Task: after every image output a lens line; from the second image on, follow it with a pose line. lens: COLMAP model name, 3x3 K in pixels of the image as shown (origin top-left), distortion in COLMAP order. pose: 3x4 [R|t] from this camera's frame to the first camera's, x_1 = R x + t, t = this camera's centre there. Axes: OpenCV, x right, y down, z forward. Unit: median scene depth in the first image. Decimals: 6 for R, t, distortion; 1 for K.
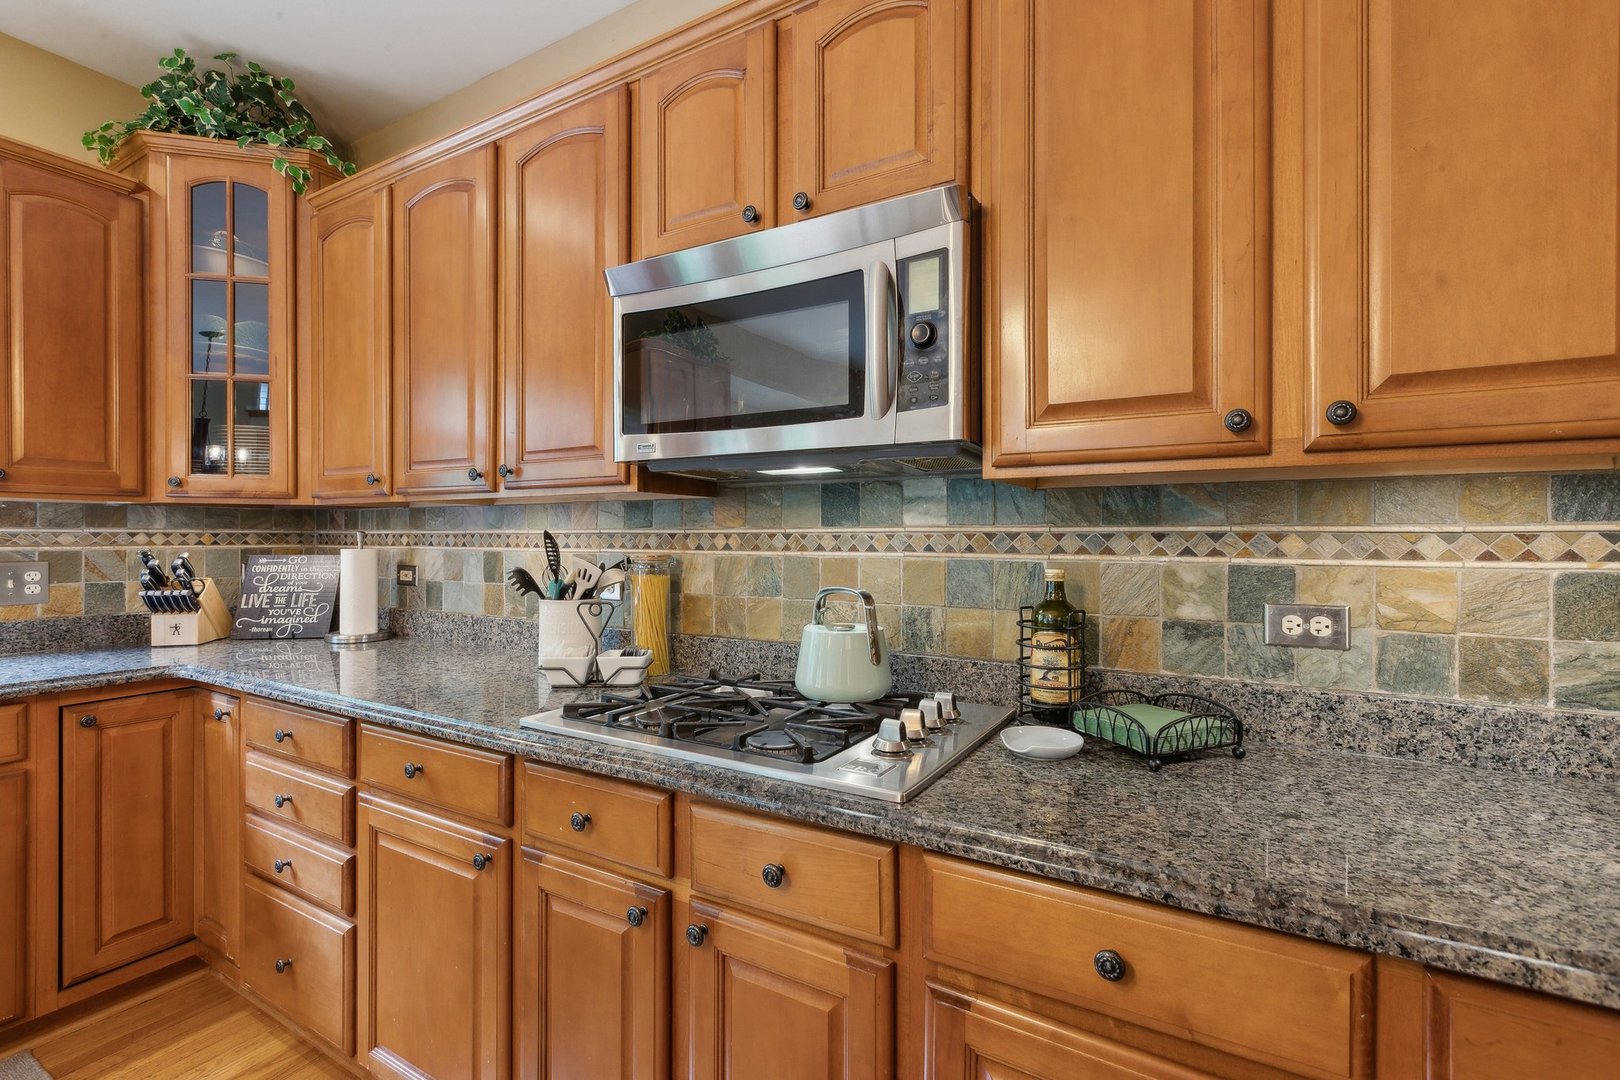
lens RADIAL K [[733.9, 0, 815.5], [0, 733.9, 540.9], [0, 0, 1]] dist [0.001250, -0.000360]
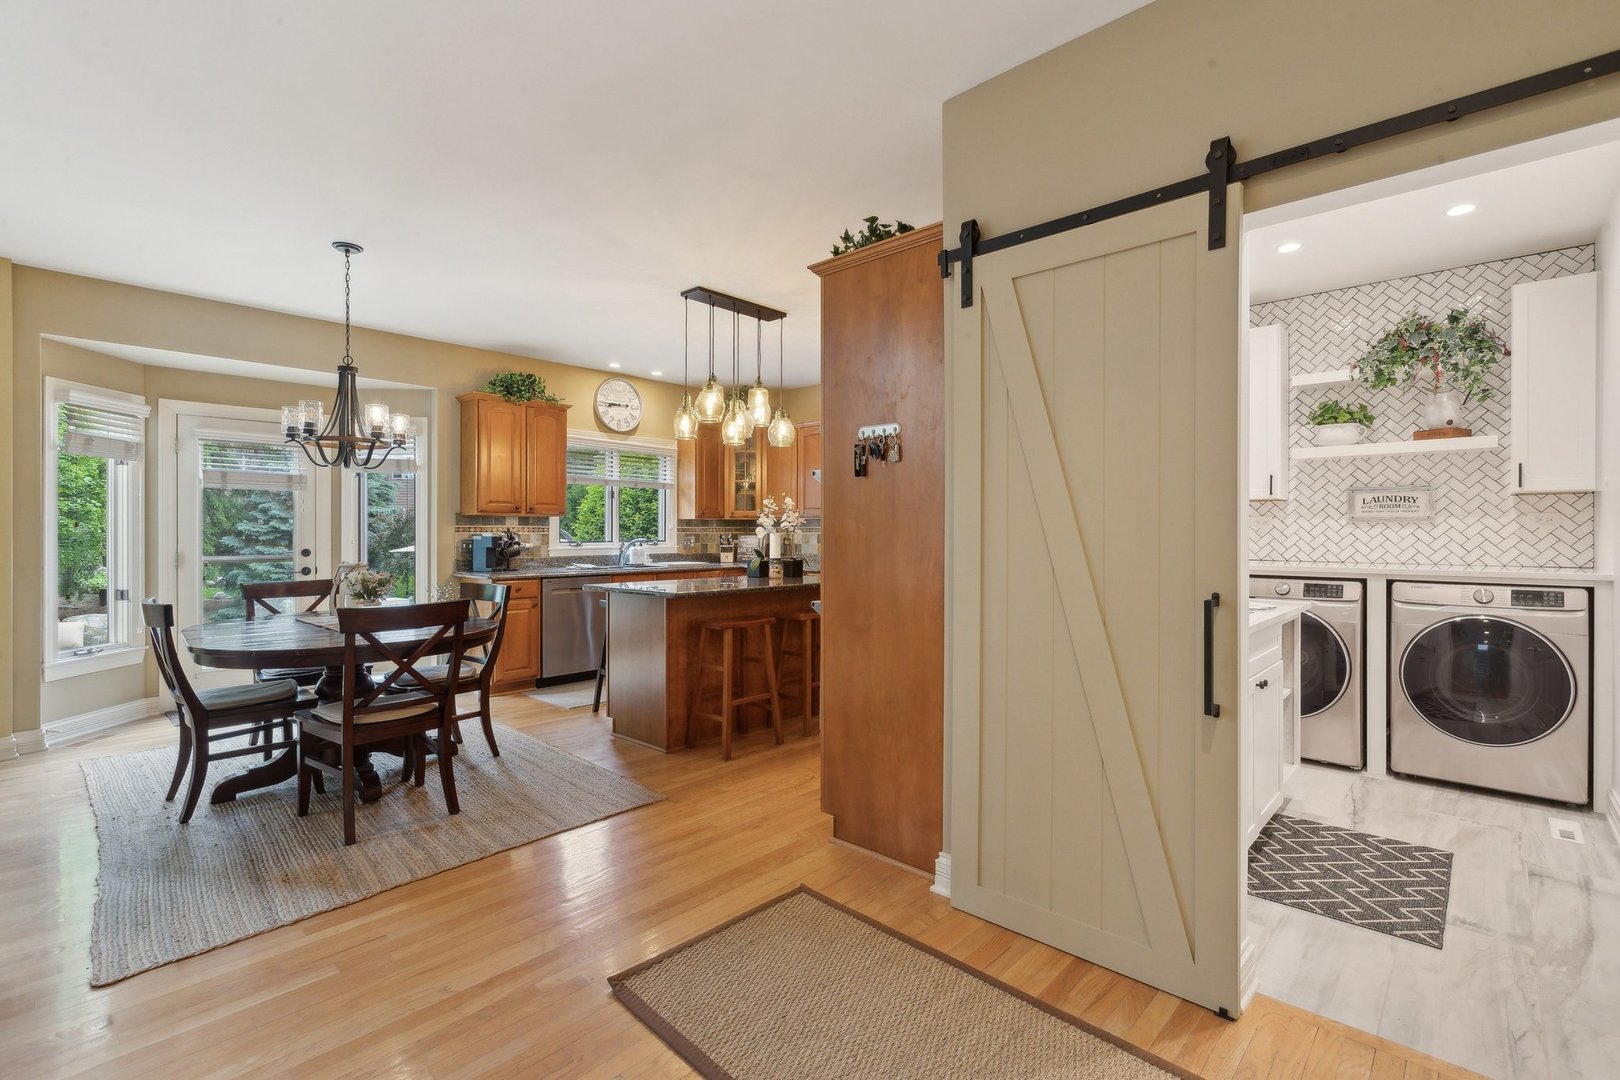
lens RADIAL K [[733.9, 0, 806.7], [0, 733.9, 531.0], [0, 0, 1]] dist [0.001250, -0.000360]
pose [[0.975926, -0.000659, -0.218103, 0.365325], [-0.000712, 0.999980, -0.006210, 0.037965], [0.218103, 0.006216, 0.975906, -3.817936]]
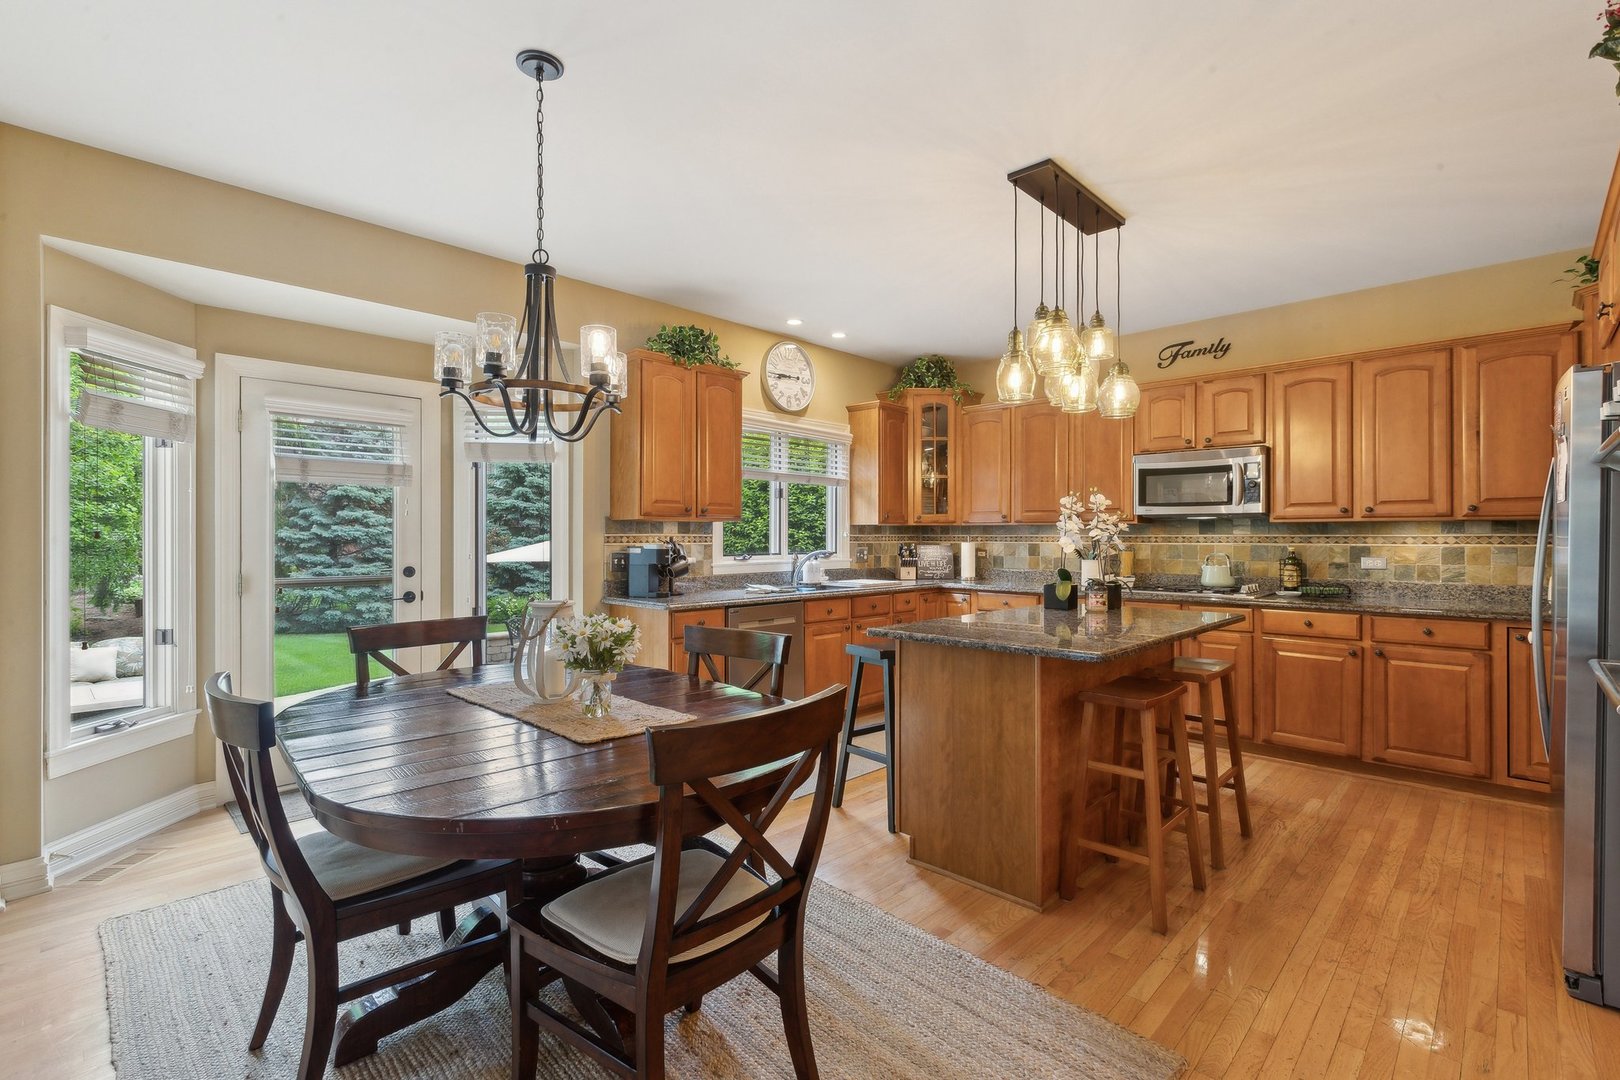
lens RADIAL K [[733.9, 0, 802.6], [0, 733.9, 535.3], [0, 0, 1]] dist [0.001250, -0.000360]
pose [[0.969027, -0.001554, -0.246948, -1.037755], [-0.000302, 0.999972, -0.007477, 0.008200], [0.246953, 0.007320, 0.969000, -2.877380]]
